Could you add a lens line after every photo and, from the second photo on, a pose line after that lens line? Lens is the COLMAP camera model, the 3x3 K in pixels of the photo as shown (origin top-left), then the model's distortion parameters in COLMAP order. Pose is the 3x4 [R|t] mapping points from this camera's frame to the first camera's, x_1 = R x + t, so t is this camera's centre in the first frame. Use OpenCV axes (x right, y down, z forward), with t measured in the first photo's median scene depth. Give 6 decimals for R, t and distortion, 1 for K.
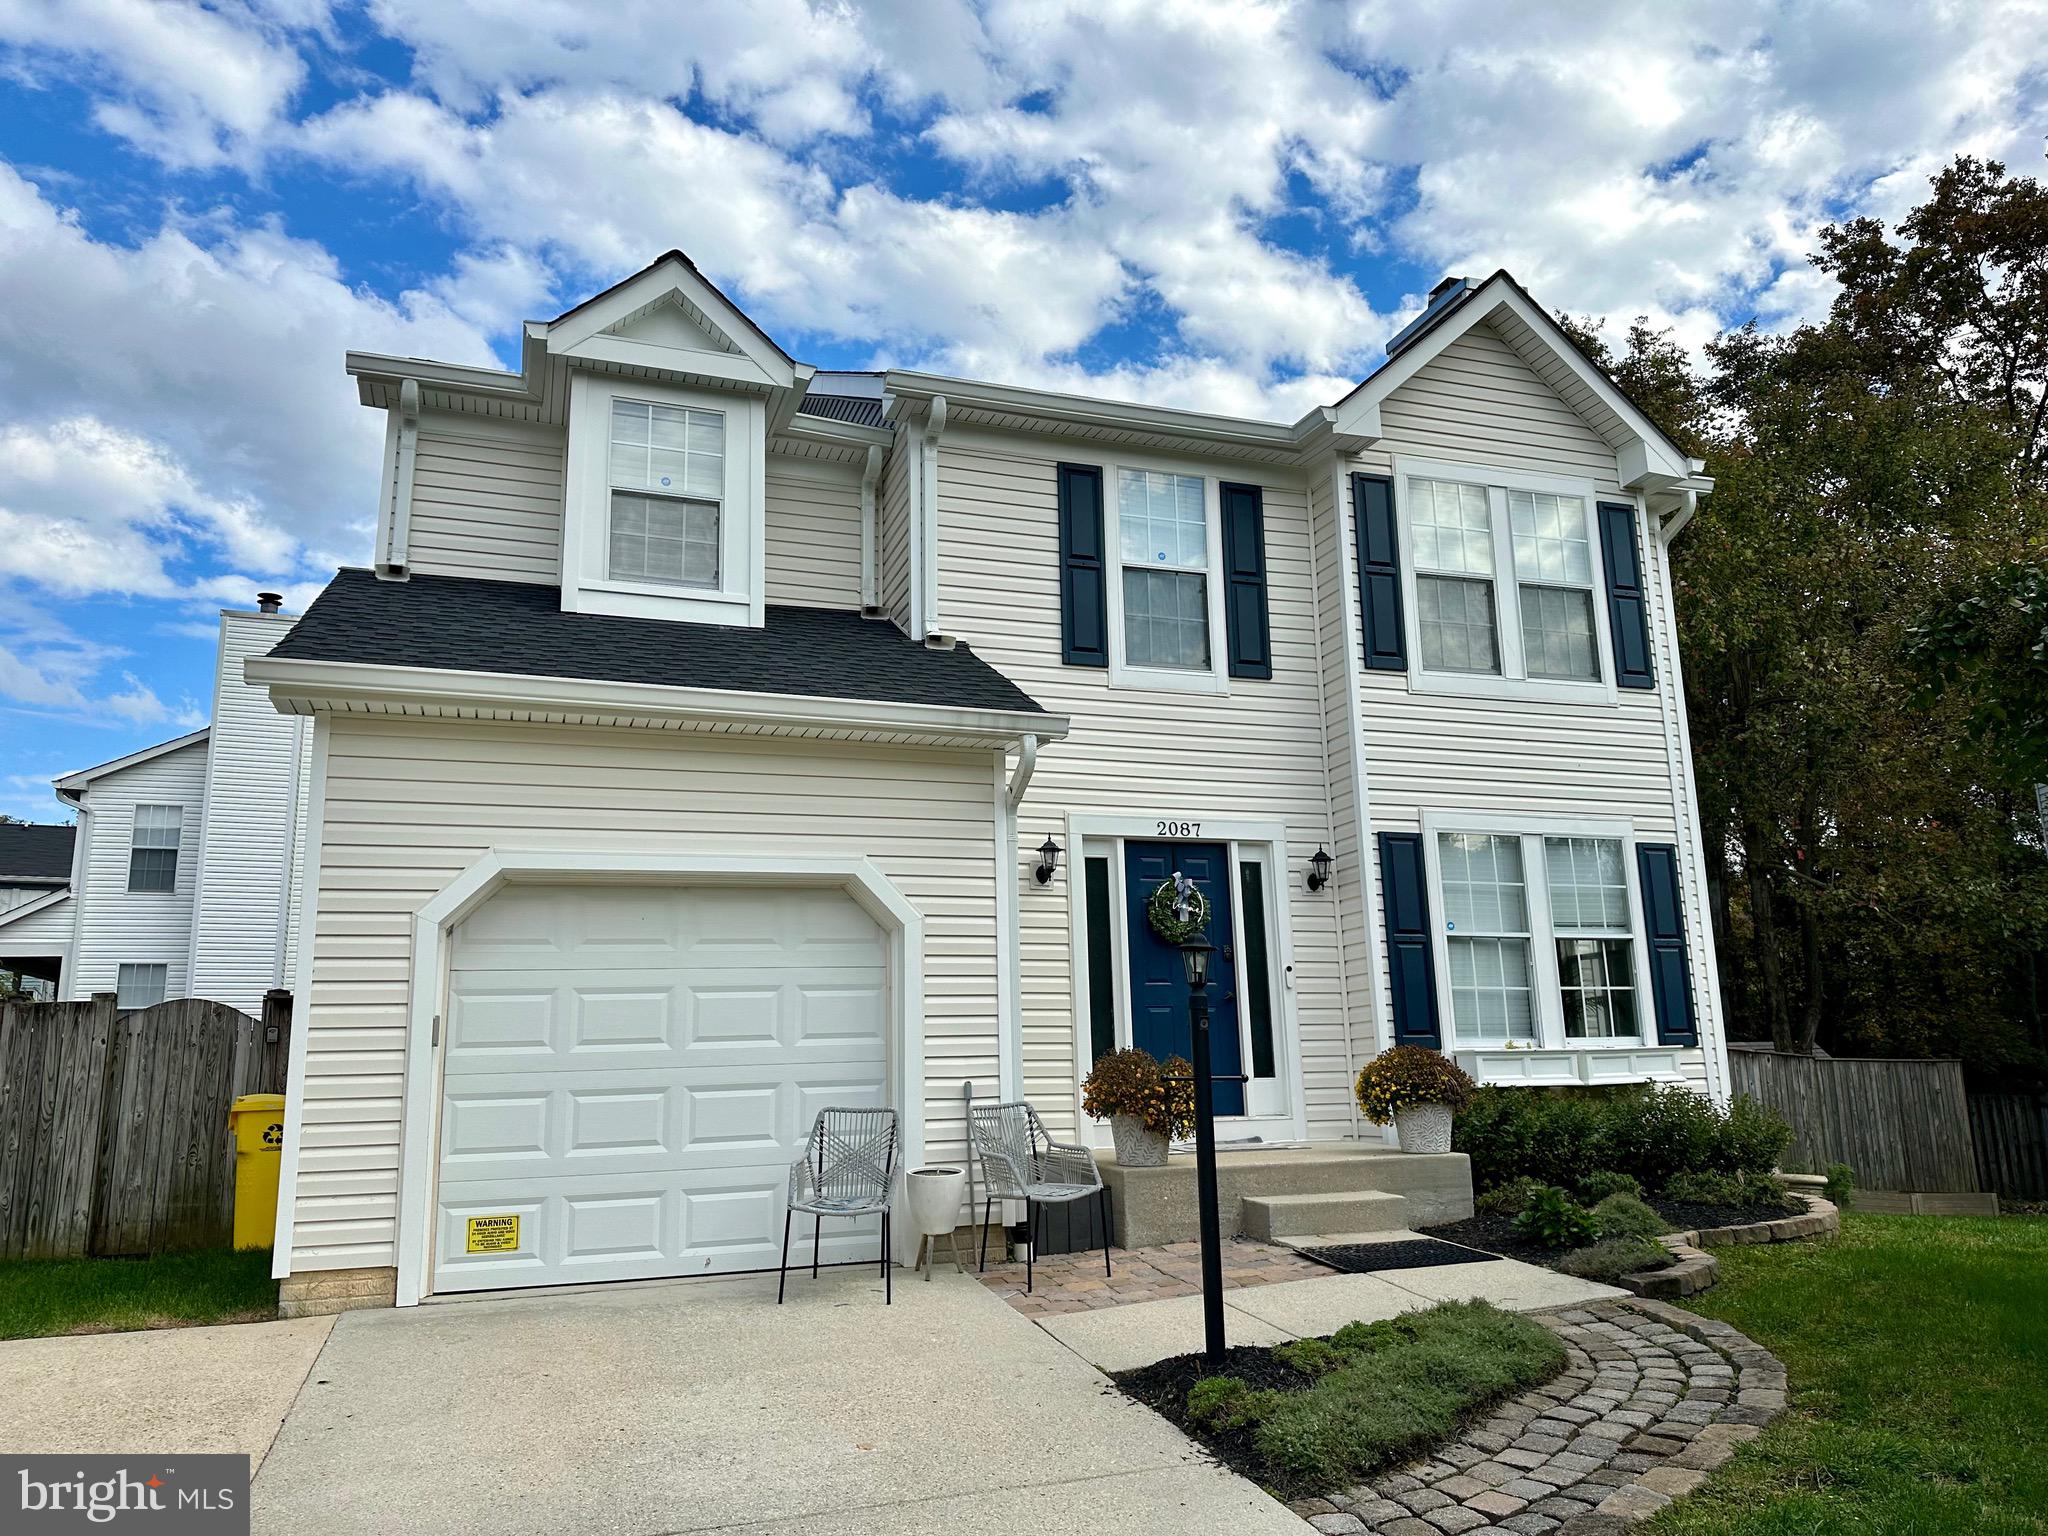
lens RADIAL K [[1425.8, 0, 1024.0], [0, 1425.8, 768.0], [0, 0, 1]] dist [0.078710, -0.111828]
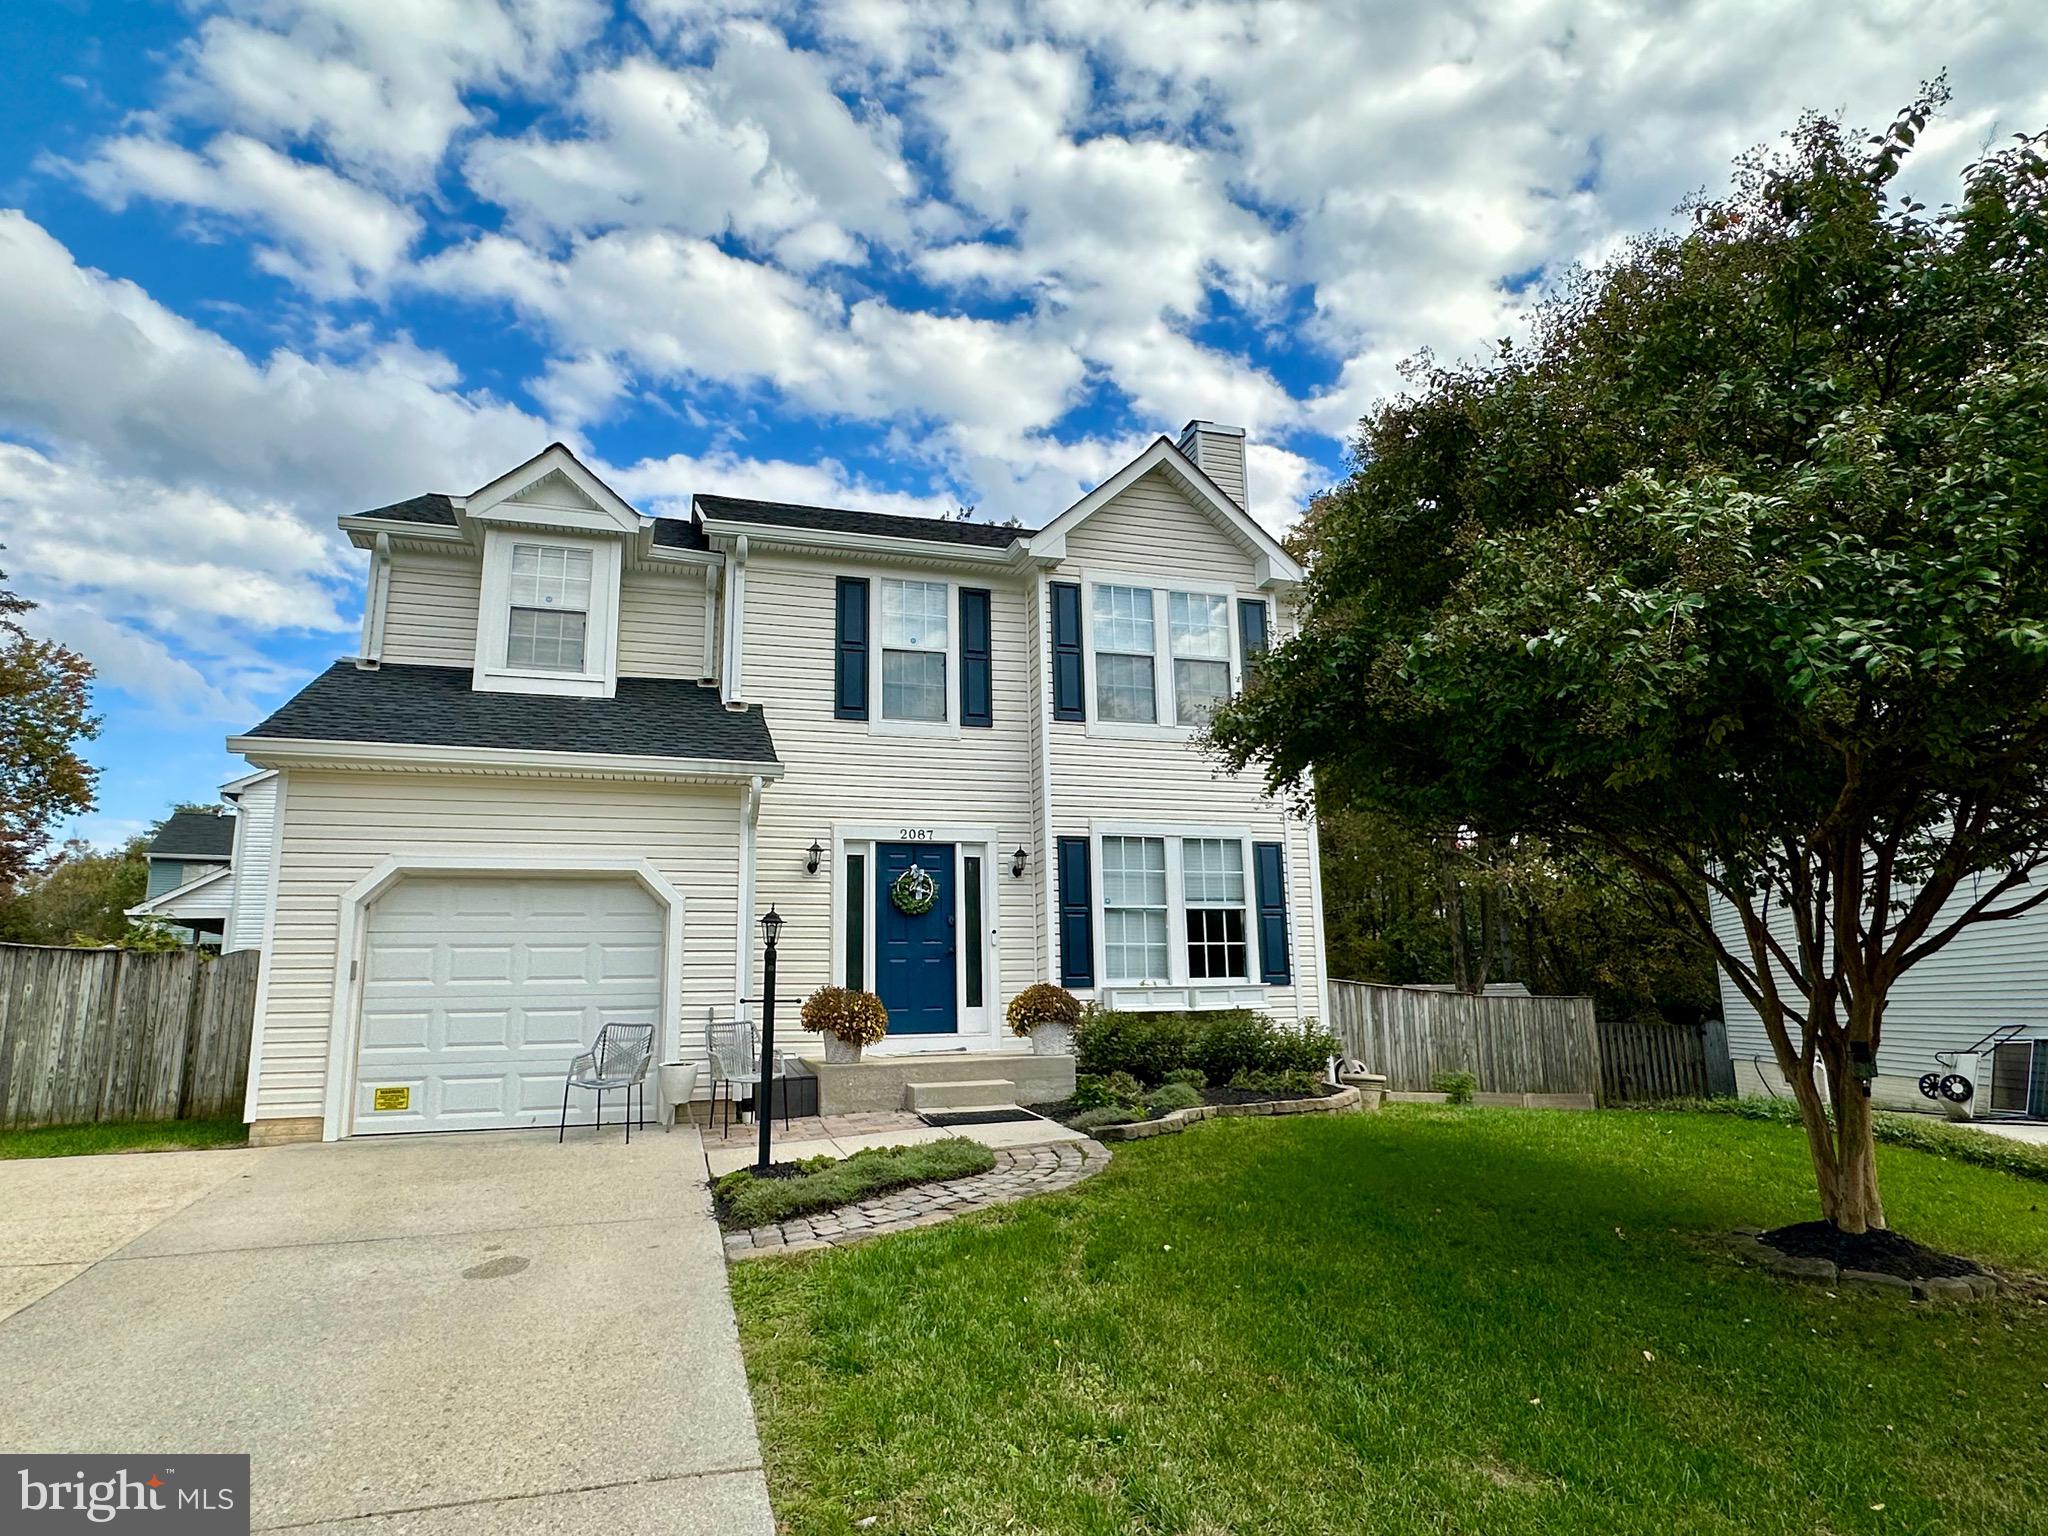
lens RADIAL K [[1191.4, 0, 1026.4], [0, 1191.4, 785.5], [0, 0, 1]] dist [-0.008269, -0.002292]
pose [[0.999764, -0.001609, -0.021676, 0.234395], [0.002062, 0.999780, 0.020891, -0.029607], [0.021637, -0.020931, 0.999547, -0.181093]]
